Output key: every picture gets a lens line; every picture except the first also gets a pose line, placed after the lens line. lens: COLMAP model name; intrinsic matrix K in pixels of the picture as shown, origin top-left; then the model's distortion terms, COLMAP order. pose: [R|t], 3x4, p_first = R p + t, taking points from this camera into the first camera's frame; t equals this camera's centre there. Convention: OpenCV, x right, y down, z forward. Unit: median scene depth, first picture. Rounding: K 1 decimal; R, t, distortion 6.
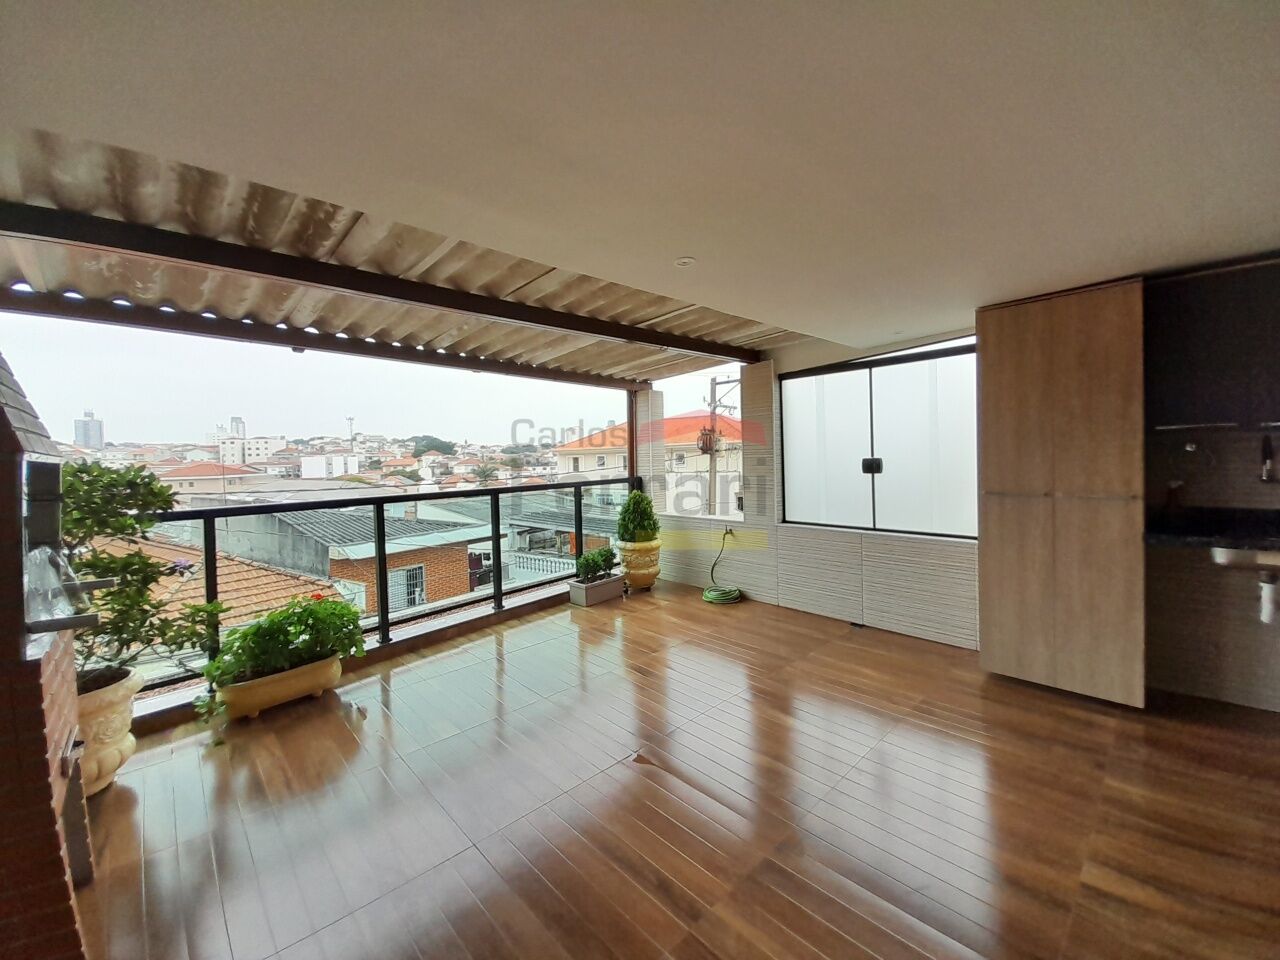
lens RADIAL K [[503.9, 0, 655.8], [0, 503.9, 466.6], [0, 0, 1]] dist [0.017294, -0.013233]
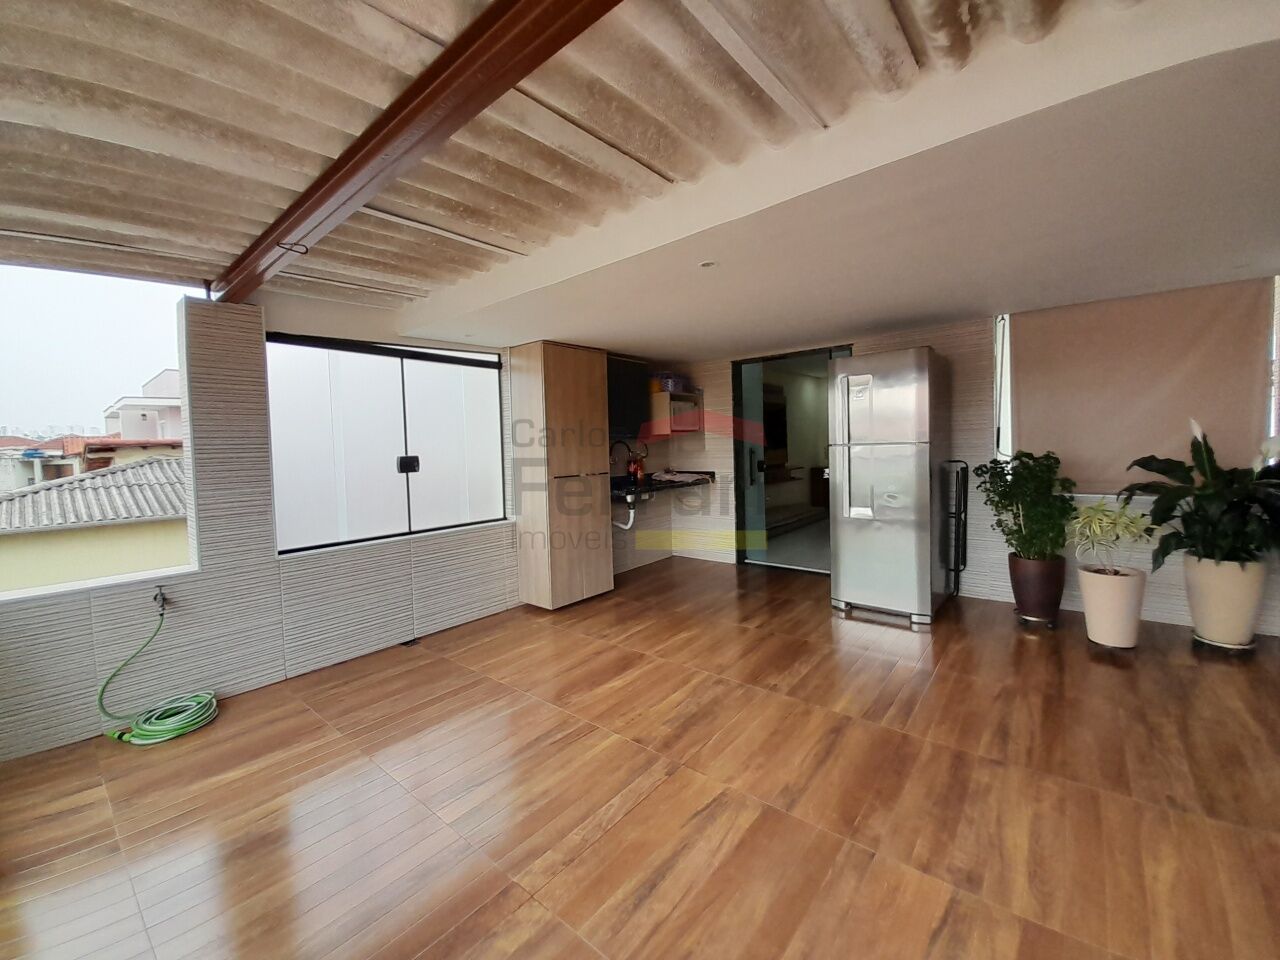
lens RADIAL K [[503.9, 0, 655.8], [0, 503.9, 466.6], [0, 0, 1]] dist [0.017294, -0.013233]
pose [[-0.114813, -0.012867, 0.993304, -0.542181], [0.054315, 0.998339, 0.019210, 0.009386], [-0.991901, 0.056157, -0.113924, 0.656617]]
